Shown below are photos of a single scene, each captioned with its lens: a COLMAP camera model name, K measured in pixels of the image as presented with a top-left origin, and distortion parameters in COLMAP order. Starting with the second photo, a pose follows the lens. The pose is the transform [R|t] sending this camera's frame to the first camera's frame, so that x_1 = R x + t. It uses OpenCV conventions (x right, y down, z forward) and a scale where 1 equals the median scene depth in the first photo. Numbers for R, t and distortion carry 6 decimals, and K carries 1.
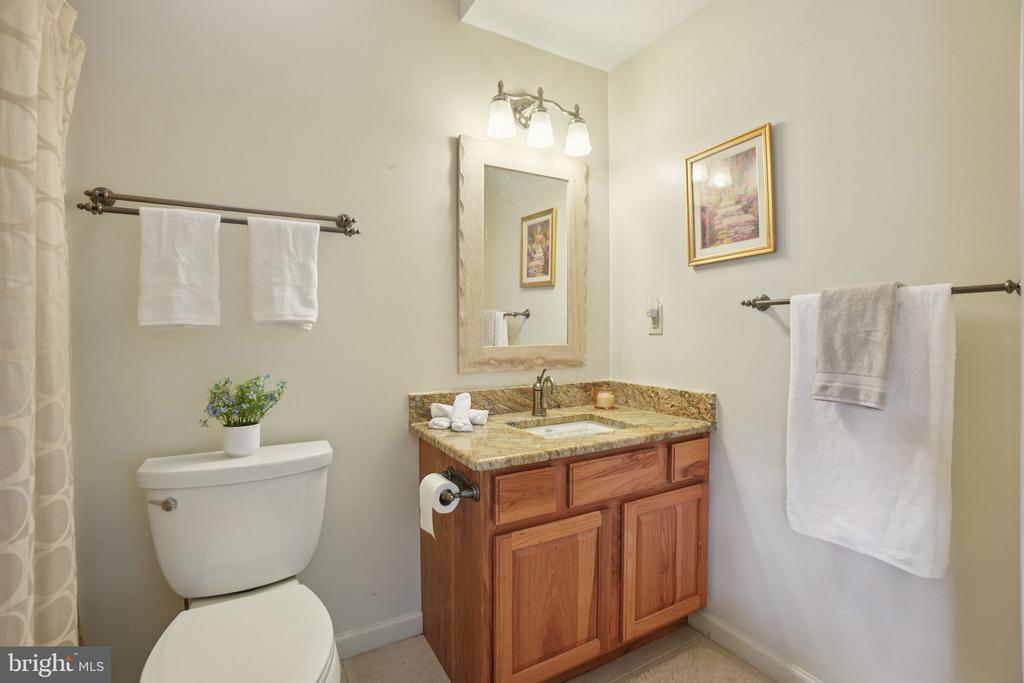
lens RADIAL K [[462.3, 0, 511.9], [0, 462.3, 335.8], [0, 0, 1]] dist [-0.049153, 0.013829]
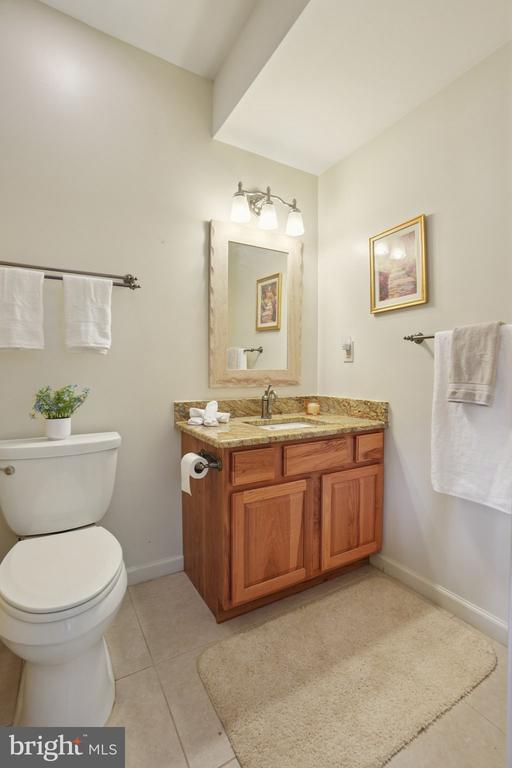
lens RADIAL K [[346.7, 0, 260.4], [0, 346.7, 376.6], [0, 0, 1]] dist [-0.049153, 0.013829]
pose [[0.999818, 0.005373, 0.018306, 0.026728], [-0.005619, 0.999894, 0.013414, 0.039746], [-0.018232, -0.013515, 0.999742, -0.089173]]
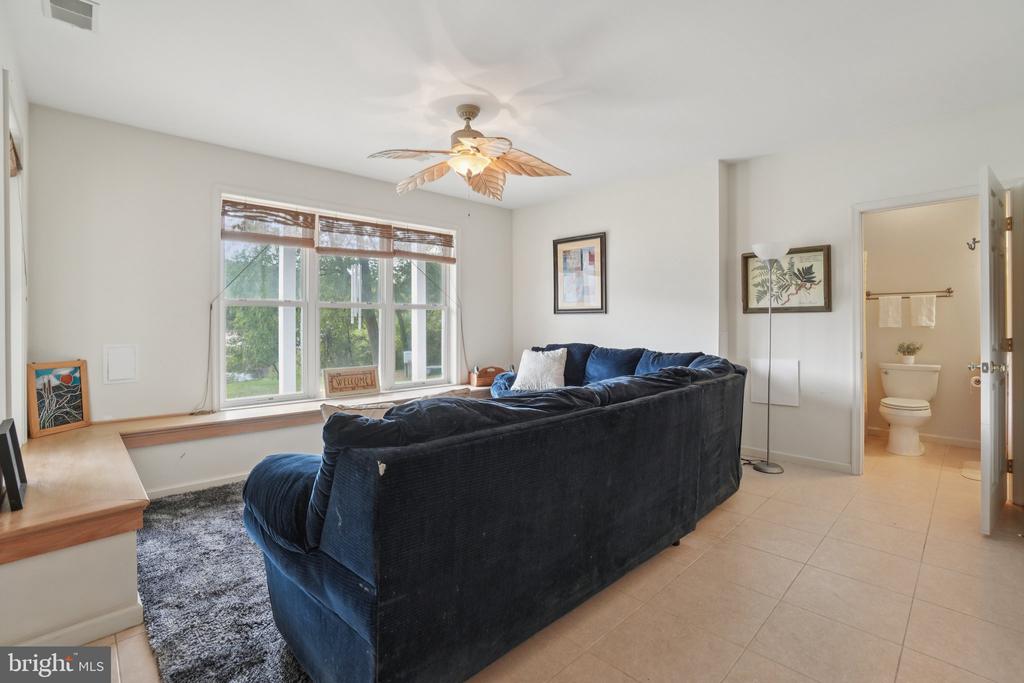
lens RADIAL K [[462.3, 0, 505.6], [0, 462.3, 321.0], [0, 0, 1]] dist [-0.049153, 0.013829]
pose [[0.257713, -0.002076, -0.966219, 1.727255], [0.000851, 0.999998, -0.001921, -0.058371], [0.966221, -0.000327, 0.257715, -2.567587]]
